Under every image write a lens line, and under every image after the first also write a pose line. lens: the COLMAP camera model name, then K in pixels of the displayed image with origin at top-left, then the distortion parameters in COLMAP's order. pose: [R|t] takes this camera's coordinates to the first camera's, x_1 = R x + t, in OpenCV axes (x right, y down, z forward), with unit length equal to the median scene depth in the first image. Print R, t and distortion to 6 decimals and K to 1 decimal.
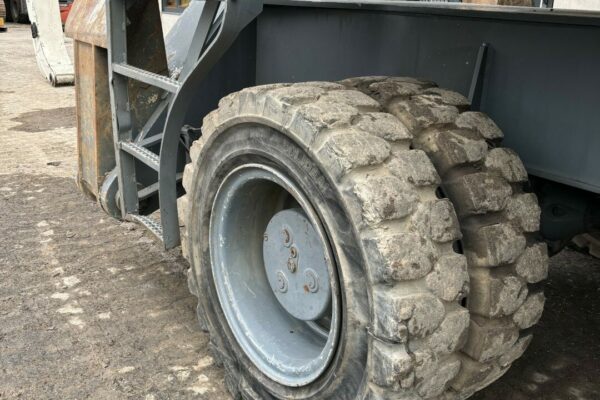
lens RADIAL K [[586.0, 0, 301.6], [0, 586.0, 198.1], [0, 0, 1]] dist [0.129228, 0.000000]
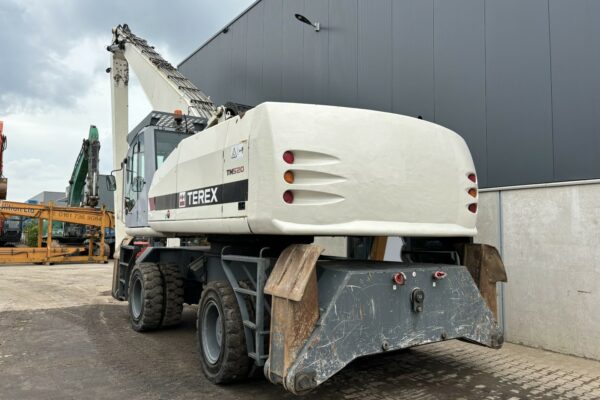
lens RADIAL K [[454.3, 0, 294.8], [0, 454.3, 189.8], [0, 0, 1]] dist [0.044012, -0.034463]
pose [[0.997734, -0.038685, -0.055042, 1.555012], [0.013345, 0.915690, -0.401664, 0.873996], [0.065939, 0.400019, 0.914132, -2.957480]]
